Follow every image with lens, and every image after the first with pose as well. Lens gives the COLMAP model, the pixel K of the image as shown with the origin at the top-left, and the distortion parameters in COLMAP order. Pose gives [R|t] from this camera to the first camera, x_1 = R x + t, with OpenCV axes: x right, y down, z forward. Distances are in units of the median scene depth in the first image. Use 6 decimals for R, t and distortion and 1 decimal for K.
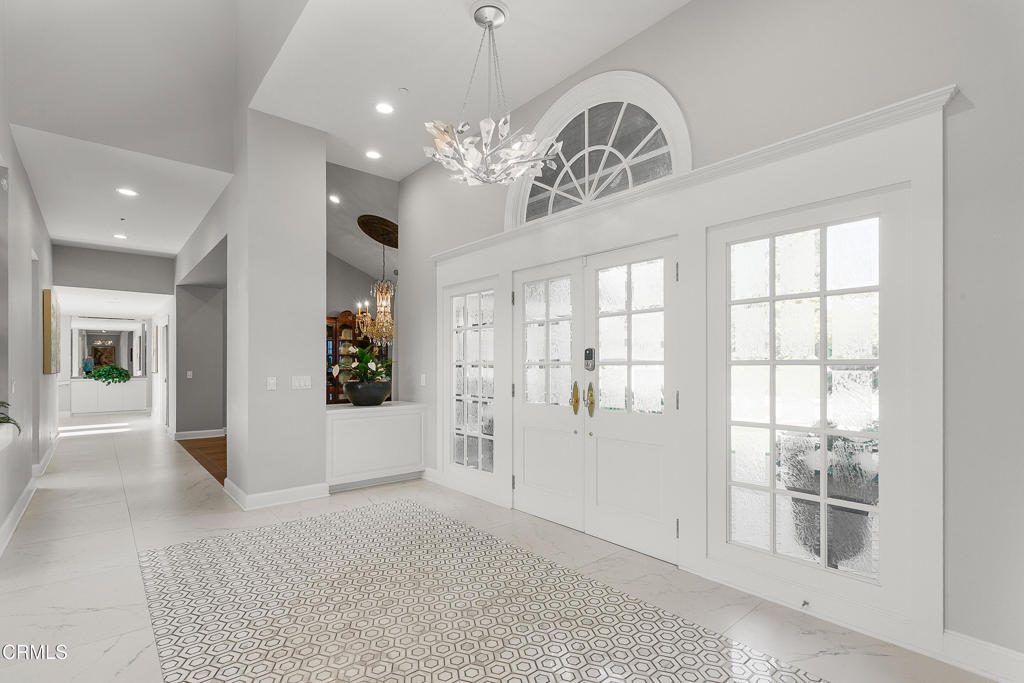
lens RADIAL K [[474.3, 0, 510.4], [0, 474.3, 363.0], [0, 0, 1]] dist [0.001057, 0.000161]
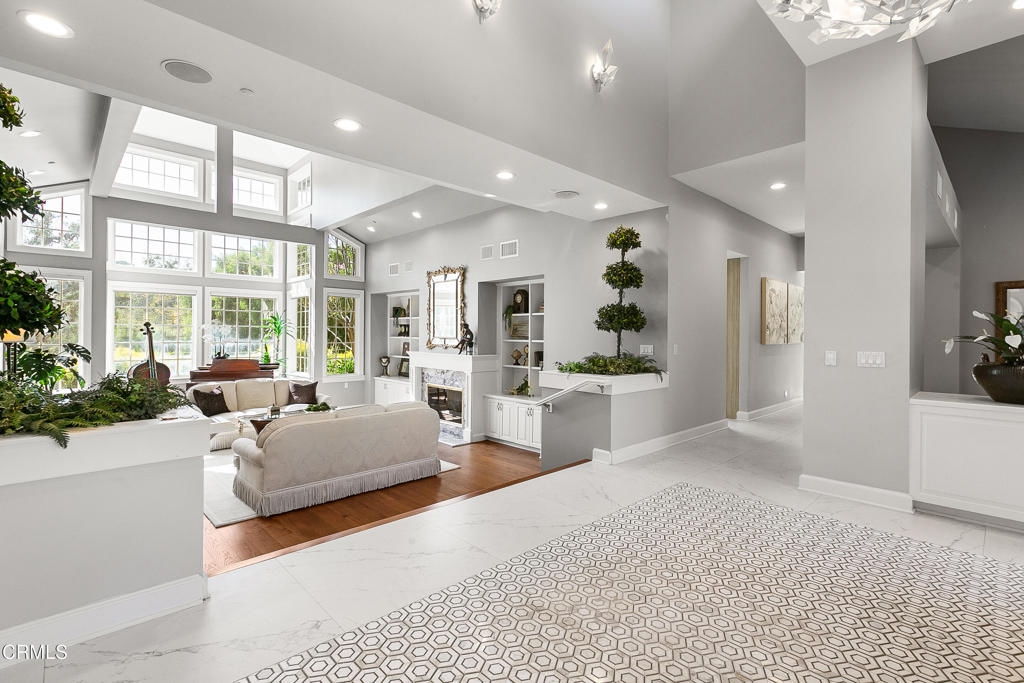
lens RADIAL K [[469.4, 0, 512.0], [0, 469.4, 341.5], [0, 0, 1]] dist [0.000012, -0.000091]
pose [[0.049879, 0.014301, -0.998653, 0.407418], [-0.001997, 0.999897, 0.014219, -0.000384], [0.998753, 0.001285, 0.049903, 0.418409]]
